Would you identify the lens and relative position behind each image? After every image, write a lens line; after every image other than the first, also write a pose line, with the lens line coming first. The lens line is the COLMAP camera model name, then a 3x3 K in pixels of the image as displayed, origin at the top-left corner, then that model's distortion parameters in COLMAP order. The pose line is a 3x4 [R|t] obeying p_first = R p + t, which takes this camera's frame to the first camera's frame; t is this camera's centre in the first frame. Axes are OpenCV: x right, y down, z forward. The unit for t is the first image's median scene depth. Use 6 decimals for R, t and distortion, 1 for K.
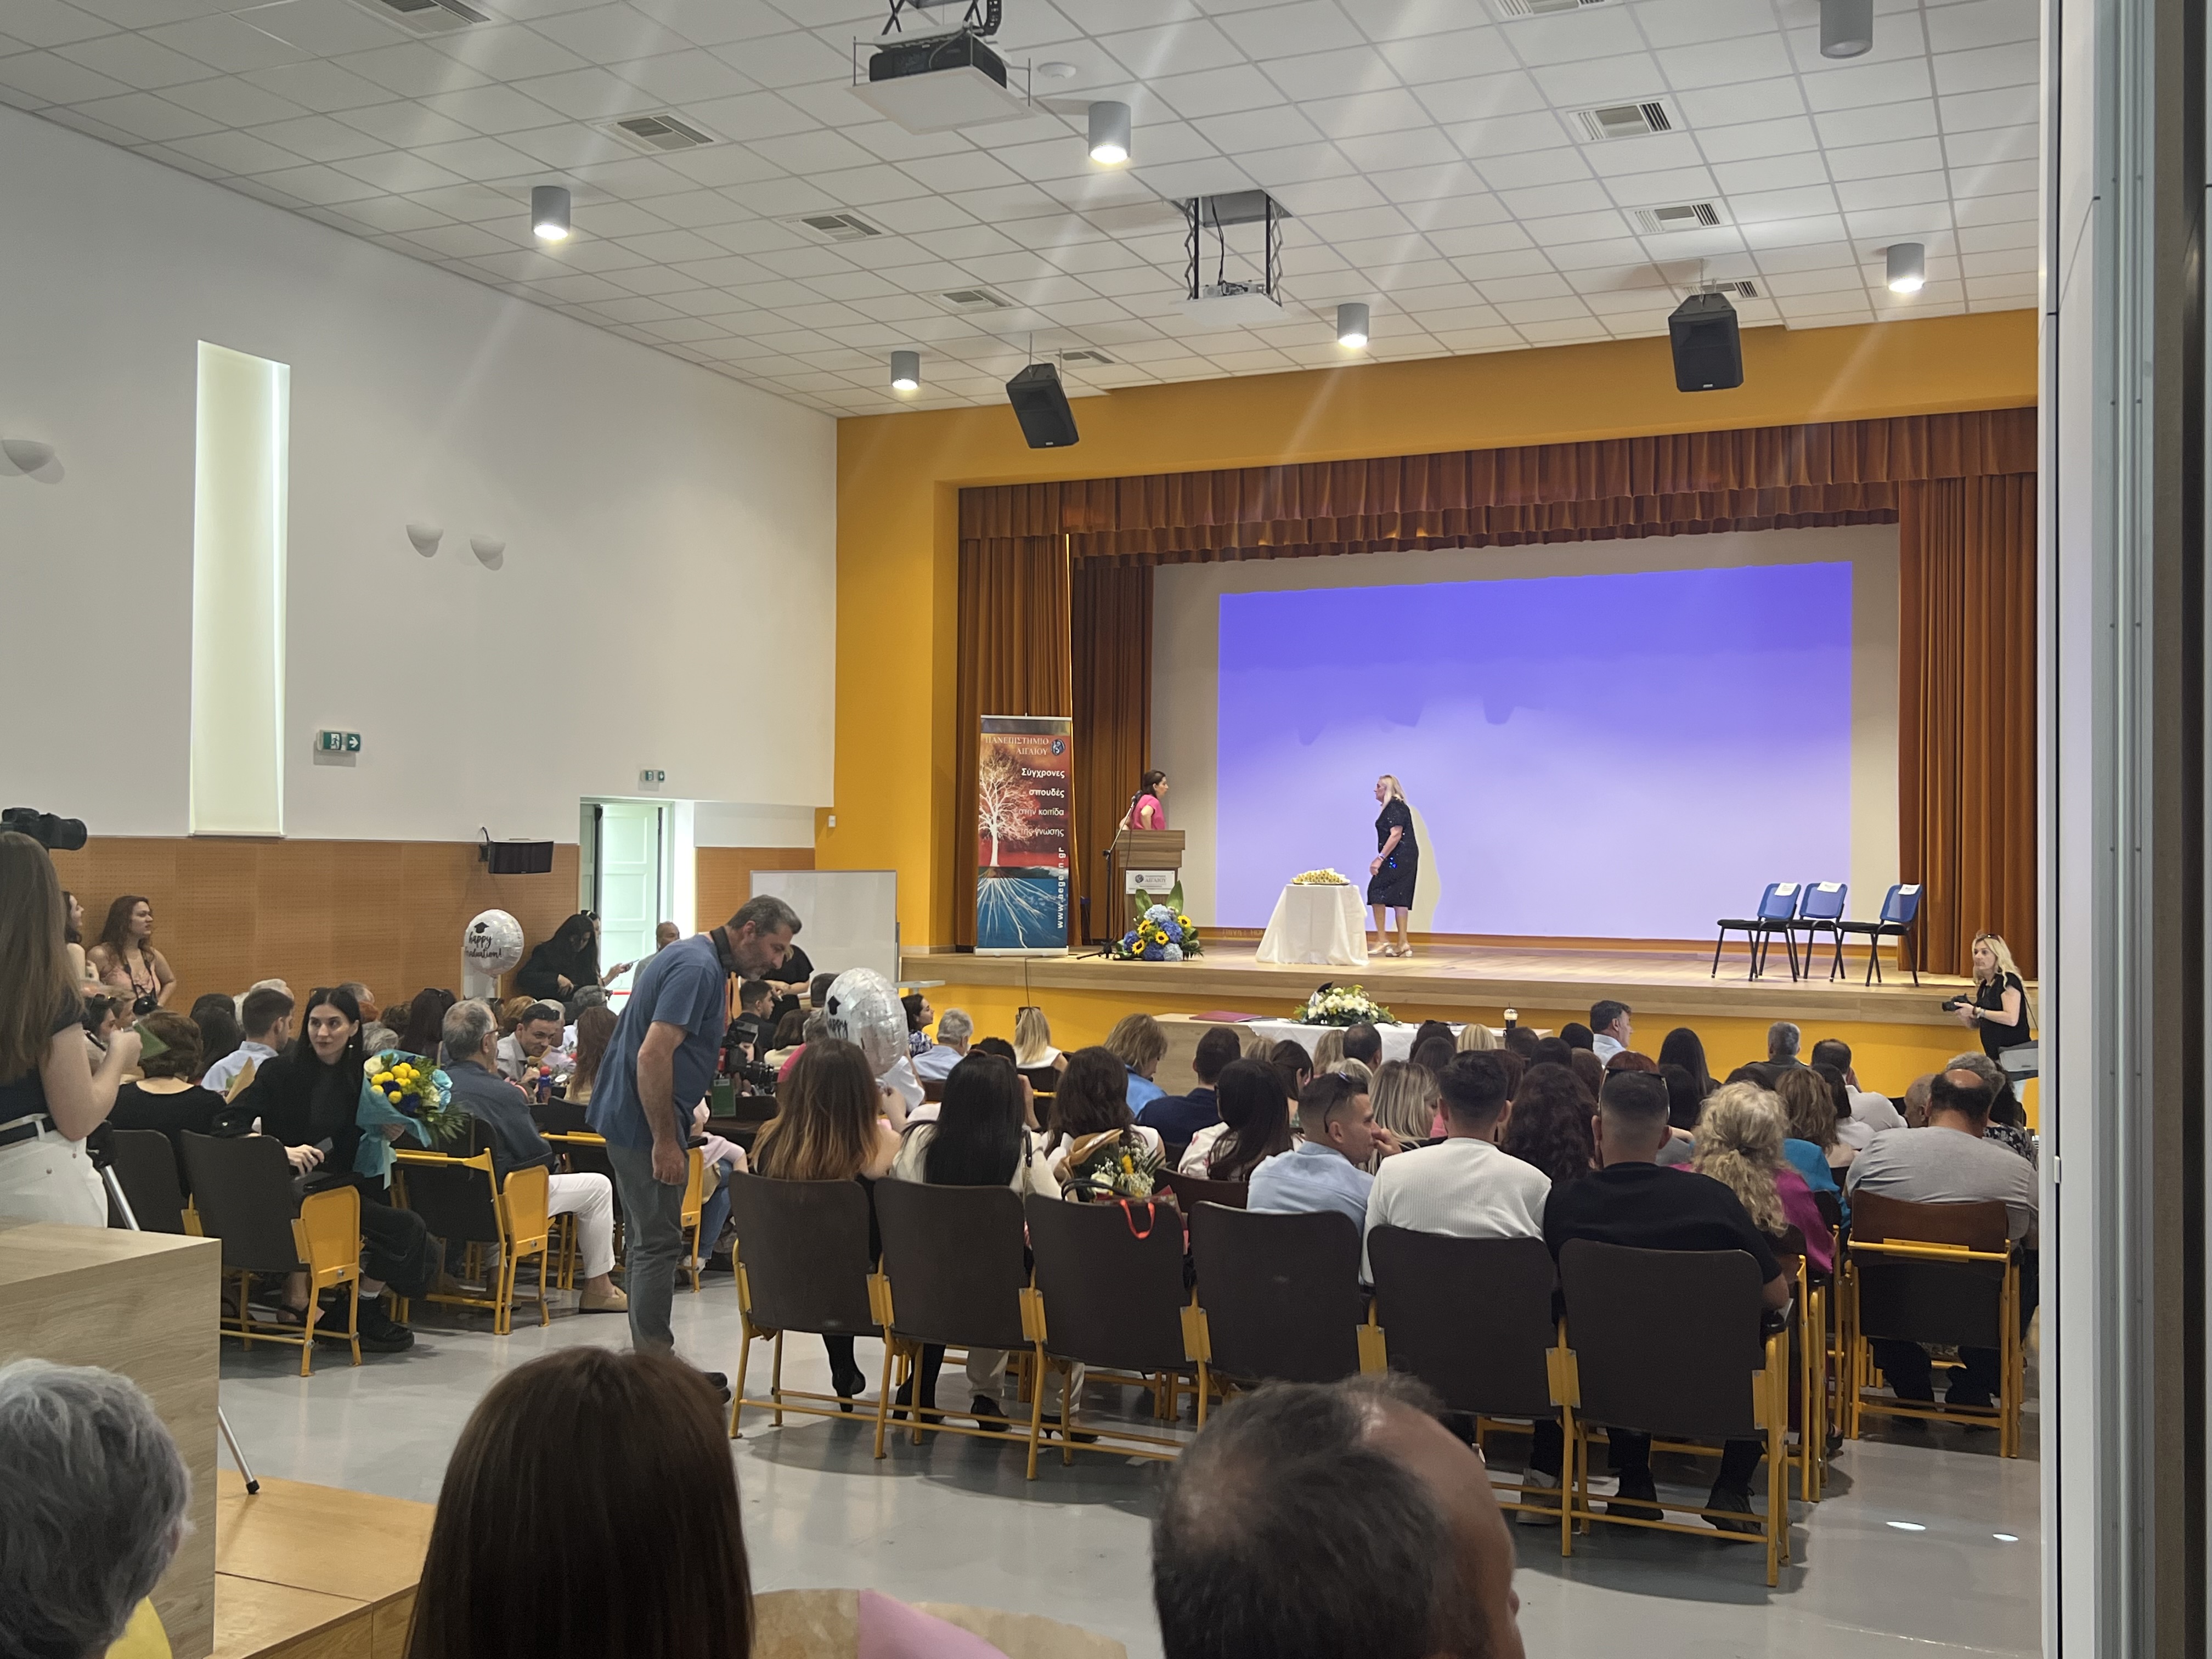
lens RADIAL K [[2079.5, 0, 1100.3], [0, 2079.5, 831.7], [0, 0, 1]] dist [0.082821, -0.121102]
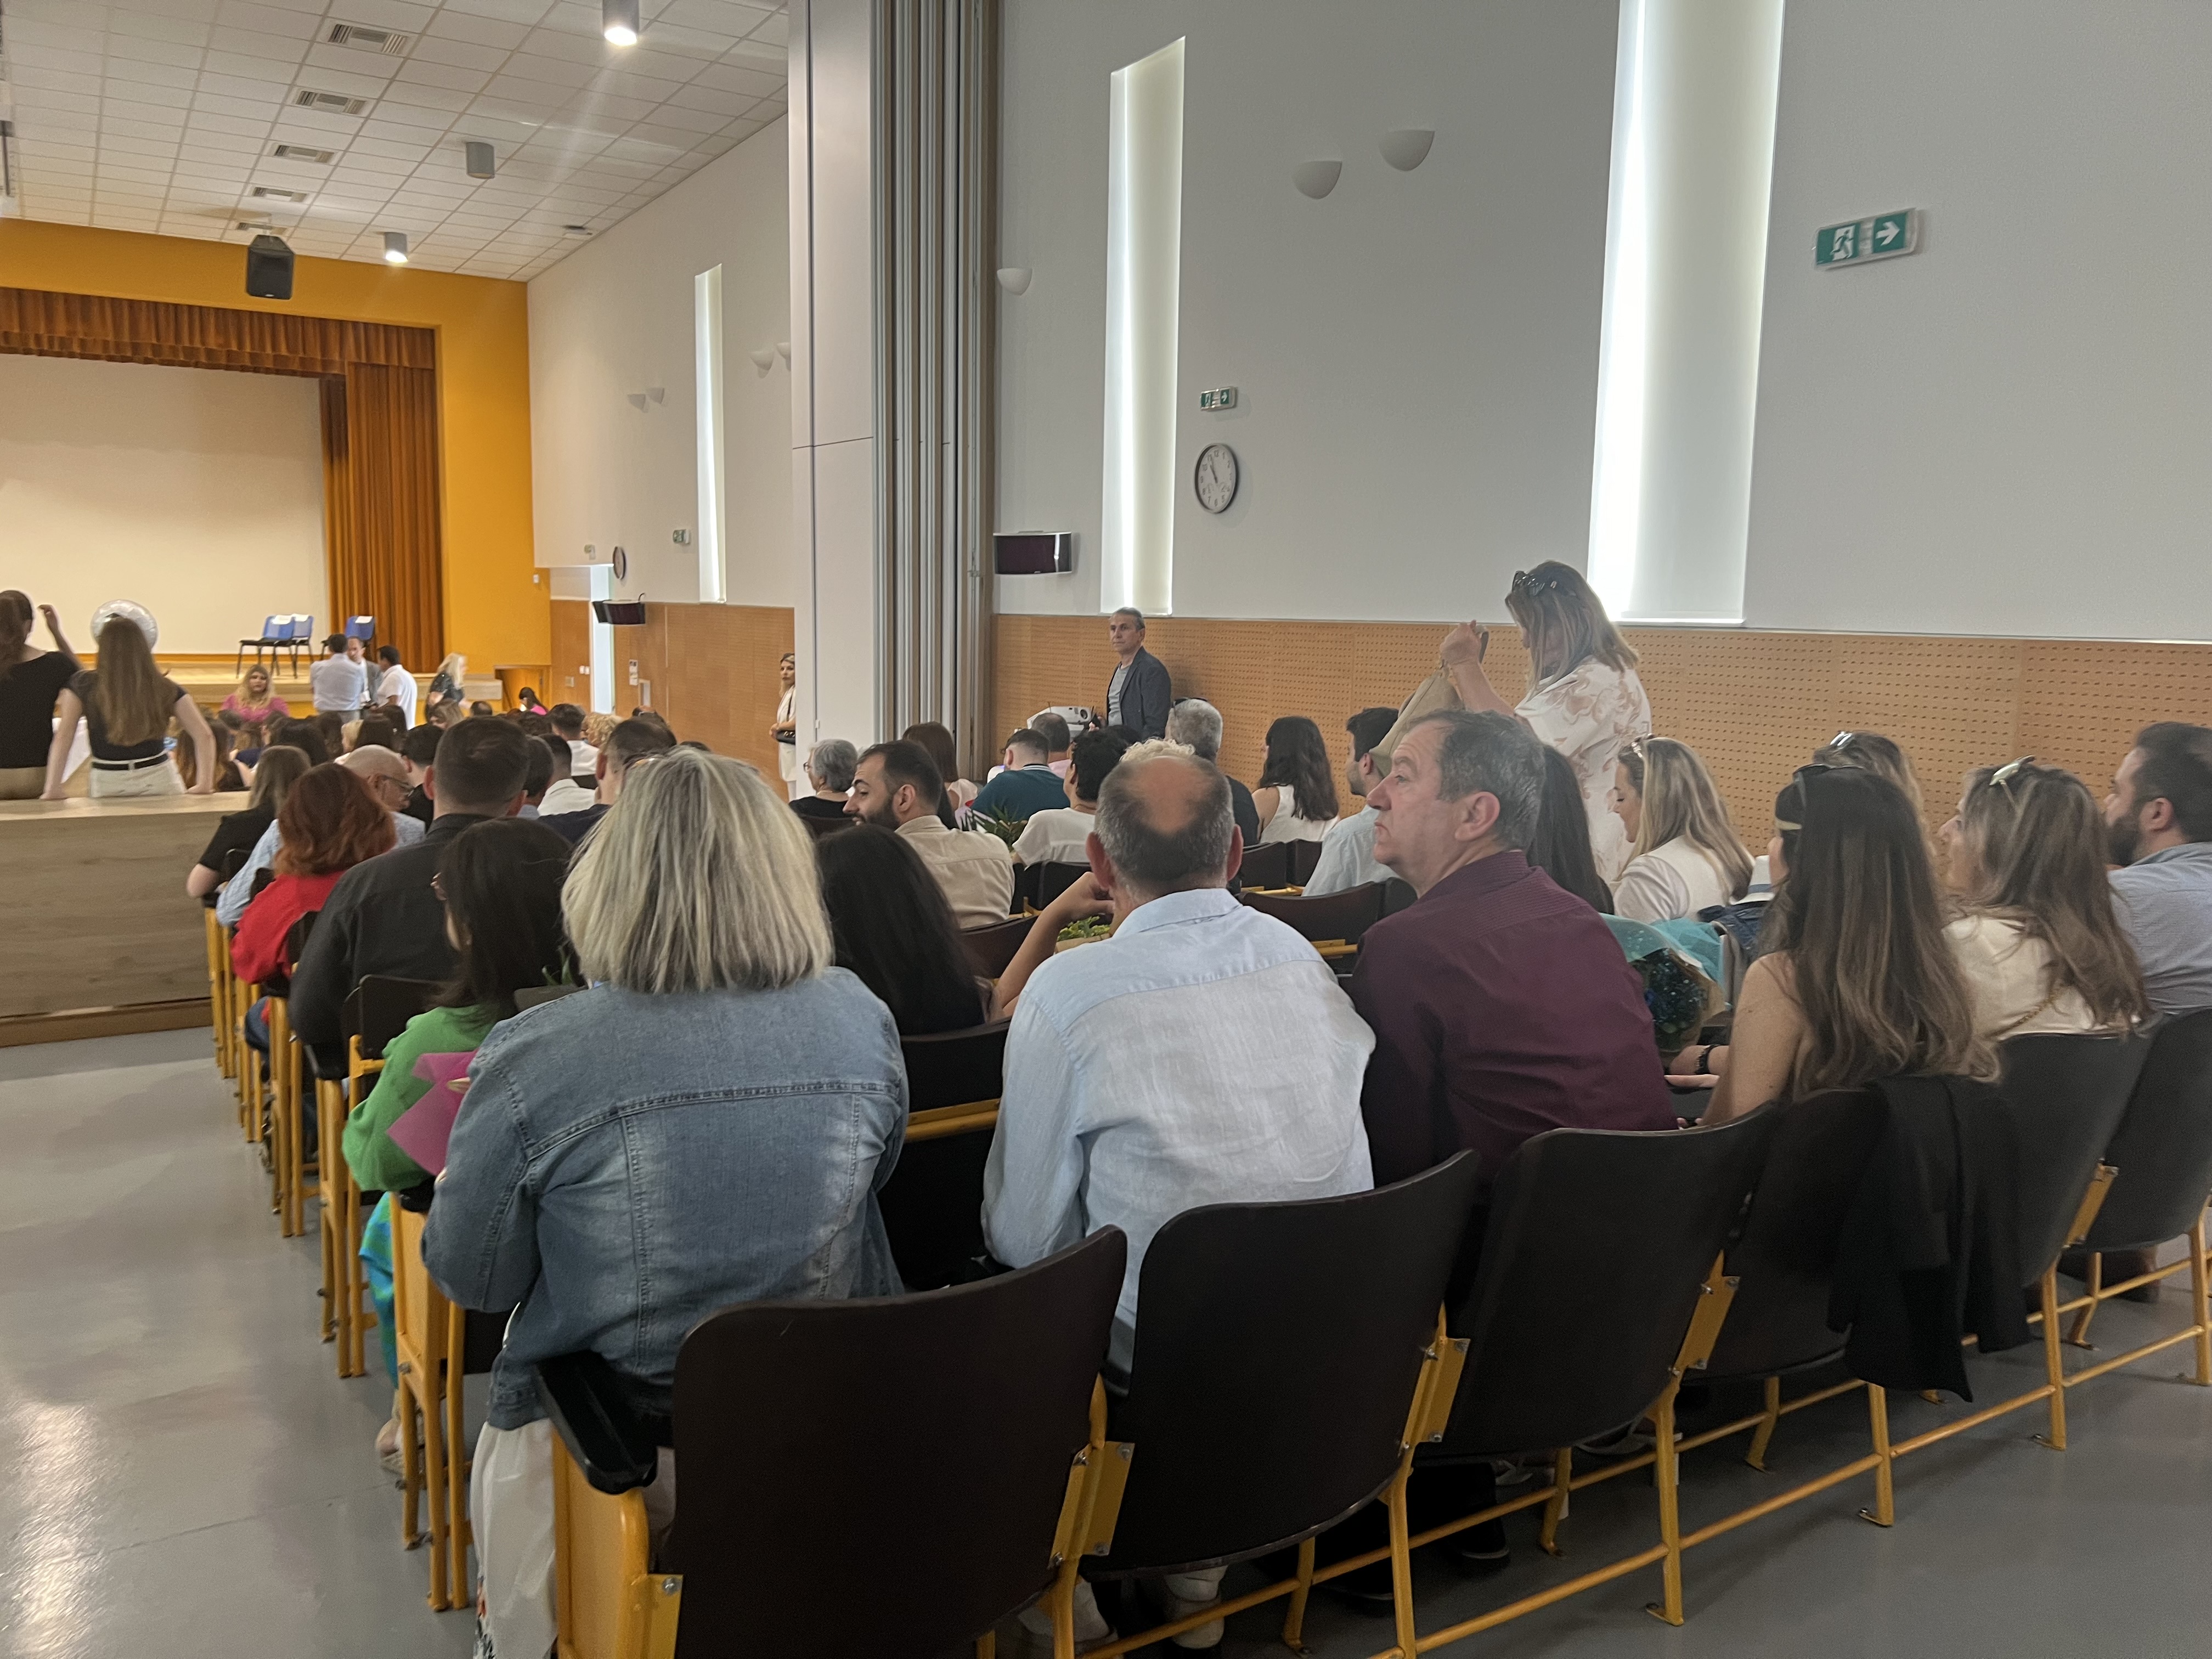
lens RADIAL K [[1688.4, 0, 1117.8], [0, 1688.4, 826.0], [0, 0, 1]] dist [0.006531, 0.001070]
pose [[0.558319, -0.101476, 0.823397, -0.346243], [-0.030286, 0.989337, 0.142463, -0.017247], [-0.829074, -0.104477, 0.549292, -0.201027]]
